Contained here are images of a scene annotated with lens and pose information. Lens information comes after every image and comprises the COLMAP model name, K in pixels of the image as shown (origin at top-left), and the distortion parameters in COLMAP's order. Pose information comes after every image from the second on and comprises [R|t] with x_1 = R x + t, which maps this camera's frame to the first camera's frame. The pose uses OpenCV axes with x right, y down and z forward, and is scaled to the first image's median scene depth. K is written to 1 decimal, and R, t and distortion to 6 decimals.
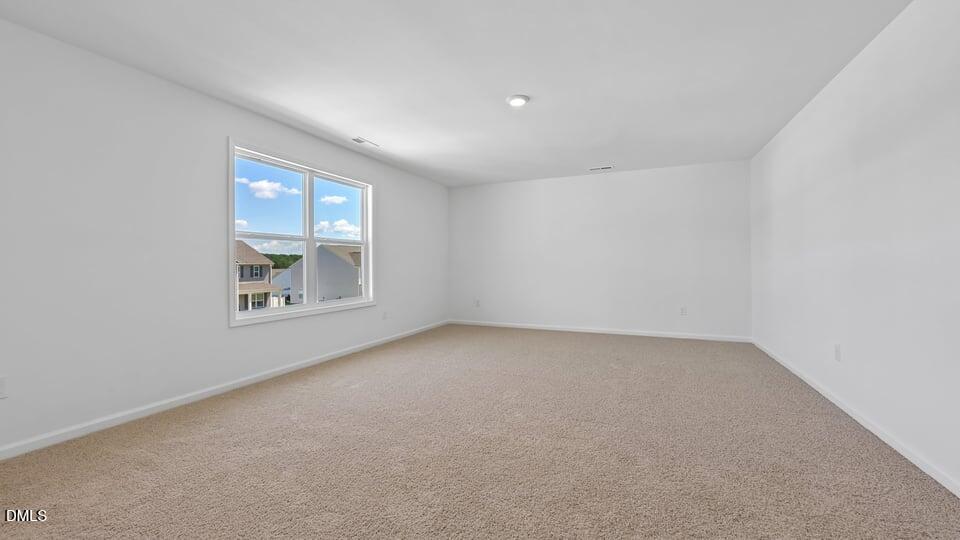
lens RADIAL K [[386.4, 0, 480.0], [0, 386.4, 270.0], [0, 0, 1]] dist [0.000899, 0.000054]
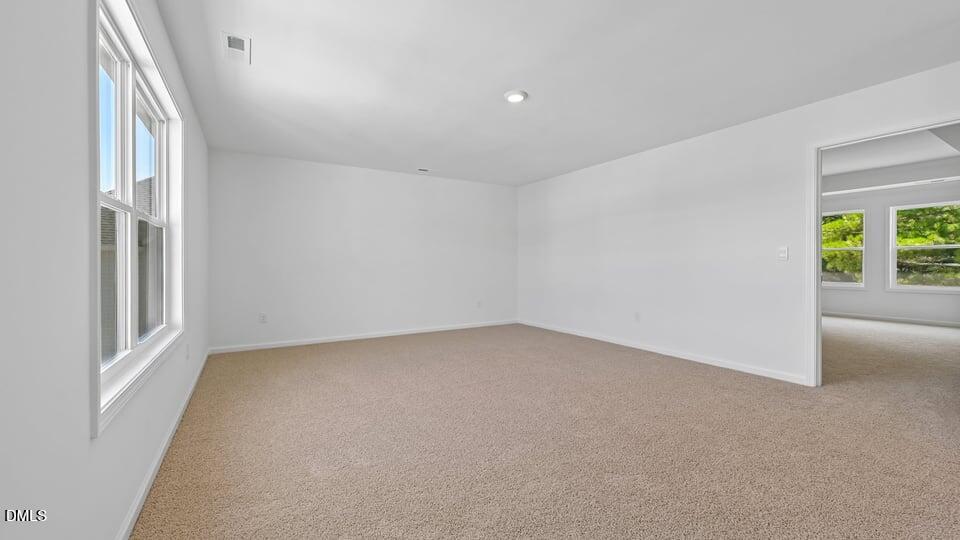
lens RADIAL K [[386.4, 0, 480.0], [0, 386.4, 270.0], [0, 0, 1]] dist [0.000899, 0.000054]
pose [[0.589828, -0.013863, 0.807410, -0.489421], [0.013546, 0.999882, 0.007272, -0.008377], [-0.807415, 0.006648, 0.589947, 0.341530]]
